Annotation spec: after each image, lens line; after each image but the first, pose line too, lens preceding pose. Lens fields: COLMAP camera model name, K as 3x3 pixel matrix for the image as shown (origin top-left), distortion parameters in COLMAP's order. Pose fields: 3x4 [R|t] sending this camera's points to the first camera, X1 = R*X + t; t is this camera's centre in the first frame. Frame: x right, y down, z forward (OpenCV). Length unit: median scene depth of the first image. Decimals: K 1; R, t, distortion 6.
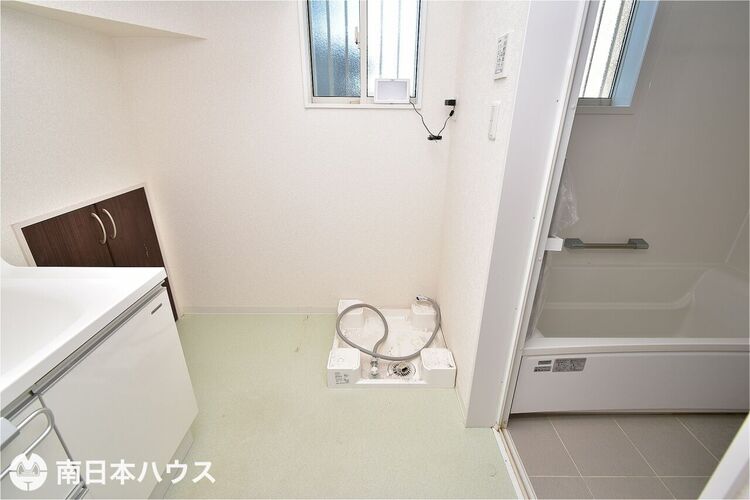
lens RADIAL K [[330.7, 0, 375.0], [0, 330.7, 250.0], [0, 0, 1]] dist [0.002712, 0.000179]
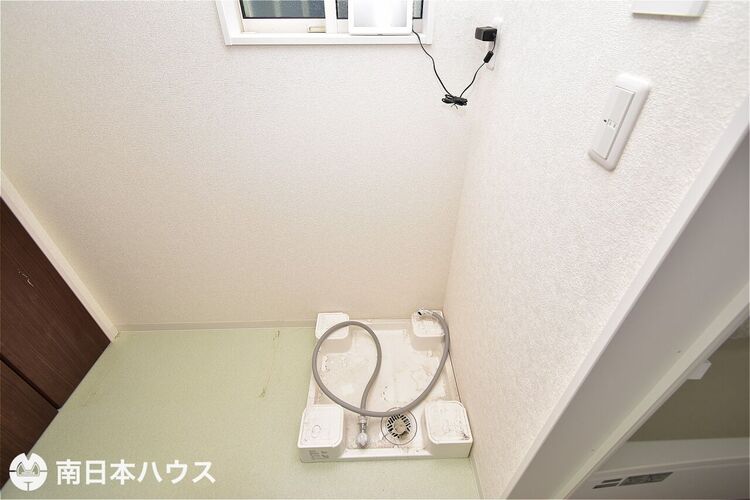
lens RADIAL K [[330.7, 0, 375.0], [0, 330.7, 250.0], [0, 0, 1]] dist [0.002712, 0.000179]
pose [[0.999723, -0.022980, 0.005138, 0.030141], [0.021049, 0.969922, 0.242505, -0.219216], [-0.010557, -0.242330, 0.970136, 0.355924]]
